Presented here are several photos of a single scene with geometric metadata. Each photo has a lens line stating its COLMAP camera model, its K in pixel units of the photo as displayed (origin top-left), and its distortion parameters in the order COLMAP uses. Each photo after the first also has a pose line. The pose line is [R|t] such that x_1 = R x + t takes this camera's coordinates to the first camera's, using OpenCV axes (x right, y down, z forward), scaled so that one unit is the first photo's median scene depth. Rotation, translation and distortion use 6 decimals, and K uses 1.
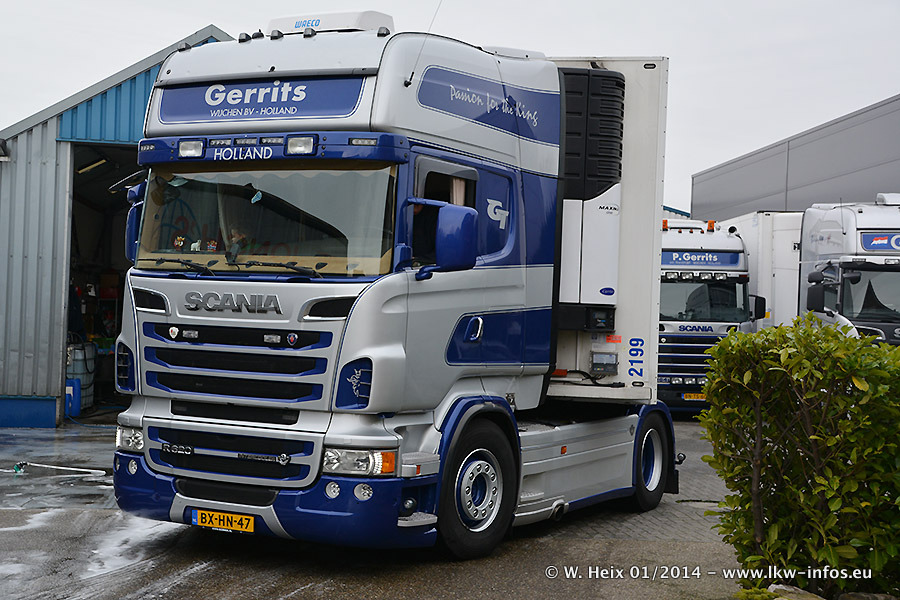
lens RADIAL K [[1333.9, 0, 447.8], [0, 1333.9, 299.4], [0, 0, 1]] dist [0.024678, 0.011199]
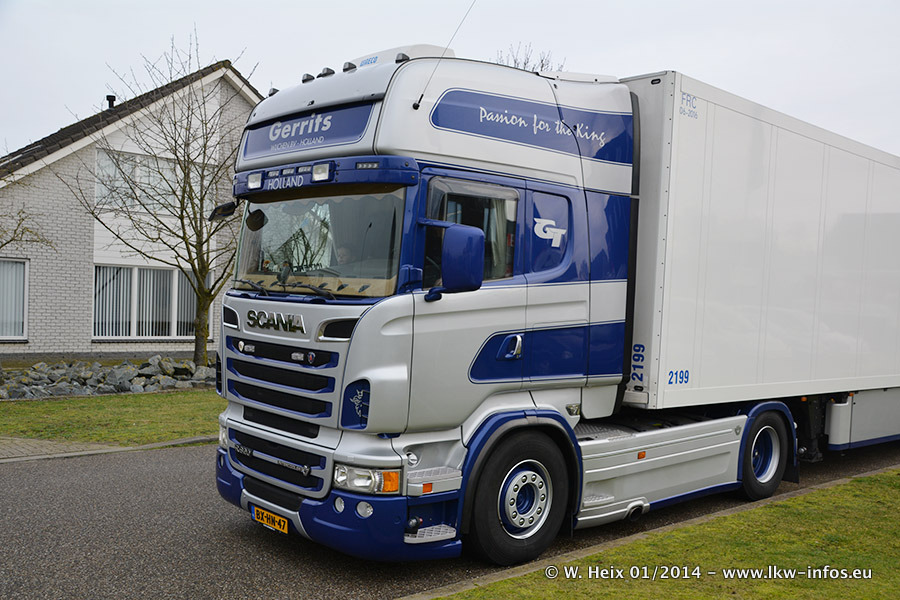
lens RADIAL K [[868.6, 0, 493.2], [0, 868.6, 313.4], [0, 0, 1]] dist [-0.087598, -0.000524]
pose [[0.953032, 0.006064, -0.302807, 0.219696], [0.003635, 0.999499, 0.031456, -0.025253], [0.302846, -0.031079, 0.952533, 0.385718]]
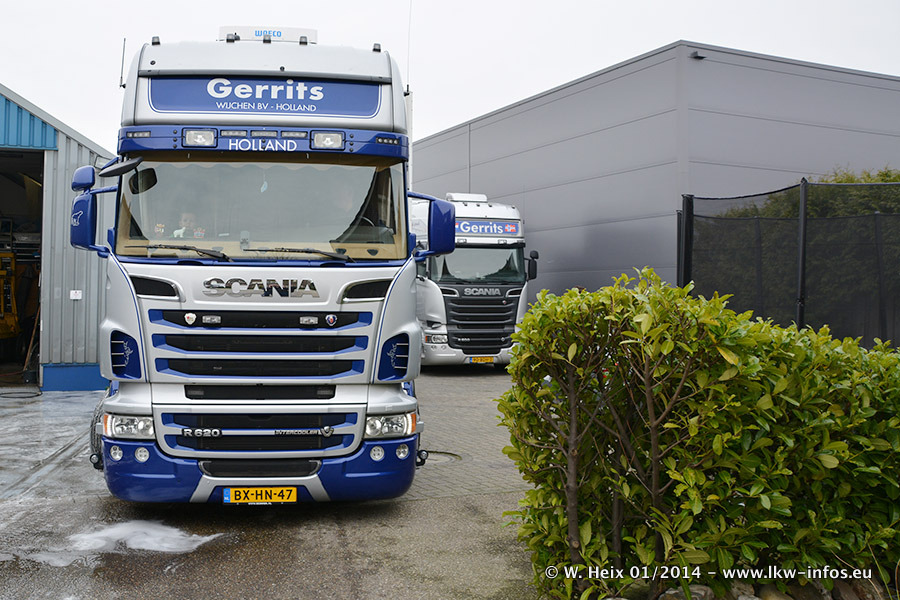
lens RADIAL K [[819.4, 0, 383.8], [0, 819.4, 278.8], [0, 0, 1]] dist [-0.123810, 0.004580]
pose [[0.827116, -0.026777, 0.561393, -0.439611], [0.017597, 0.999609, 0.021753, -0.016579], [-0.561756, -0.008113, 0.827263, 0.417897]]
